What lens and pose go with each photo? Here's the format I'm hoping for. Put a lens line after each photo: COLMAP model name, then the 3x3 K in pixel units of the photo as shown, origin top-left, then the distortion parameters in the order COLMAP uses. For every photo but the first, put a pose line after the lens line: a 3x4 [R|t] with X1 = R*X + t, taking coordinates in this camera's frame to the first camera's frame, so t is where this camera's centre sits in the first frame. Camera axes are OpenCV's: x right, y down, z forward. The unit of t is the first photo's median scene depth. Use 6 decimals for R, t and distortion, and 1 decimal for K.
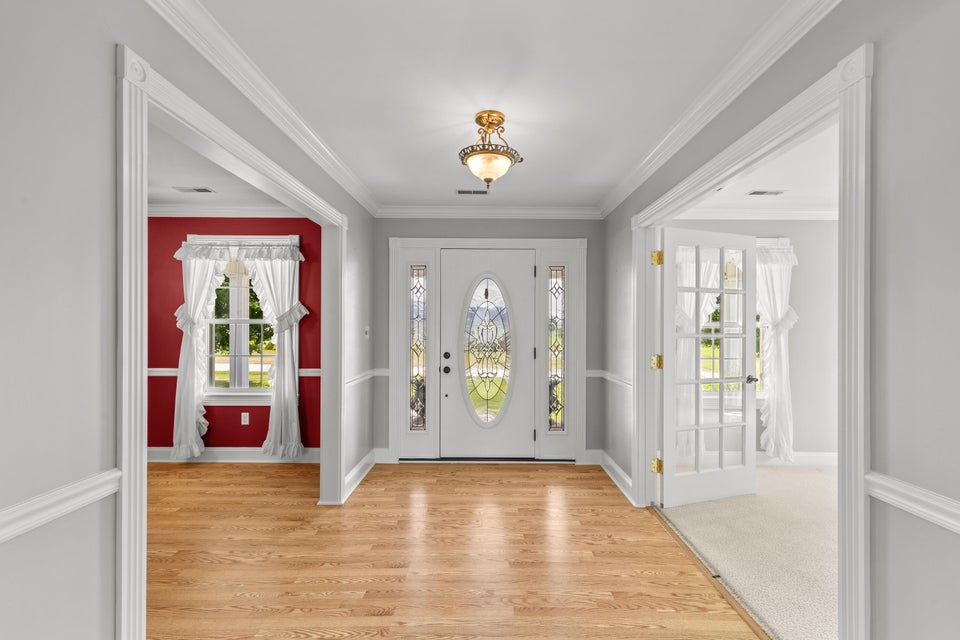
lens RADIAL K [[427.0, 0, 481.3], [0, 427.0, 323.3], [0, 0, 1]] dist [0.001677, 0.000293]
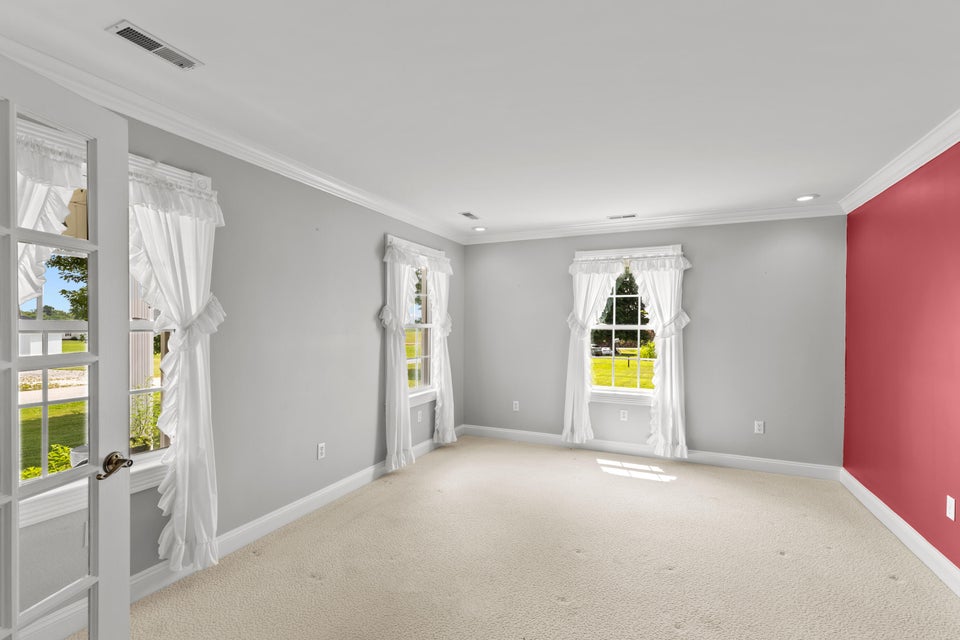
lens RADIAL K [[427.0, 0, 481.3], [0, 427.0, 323.3], [0, 0, 1]] dist [0.001677, 0.000293]
pose [[0.390792, -0.007226, 0.920451, 0.327756], [-0.001920, 0.999961, 0.008665, -0.006226], [-0.920477, -0.005154, 0.390762, 0.432460]]
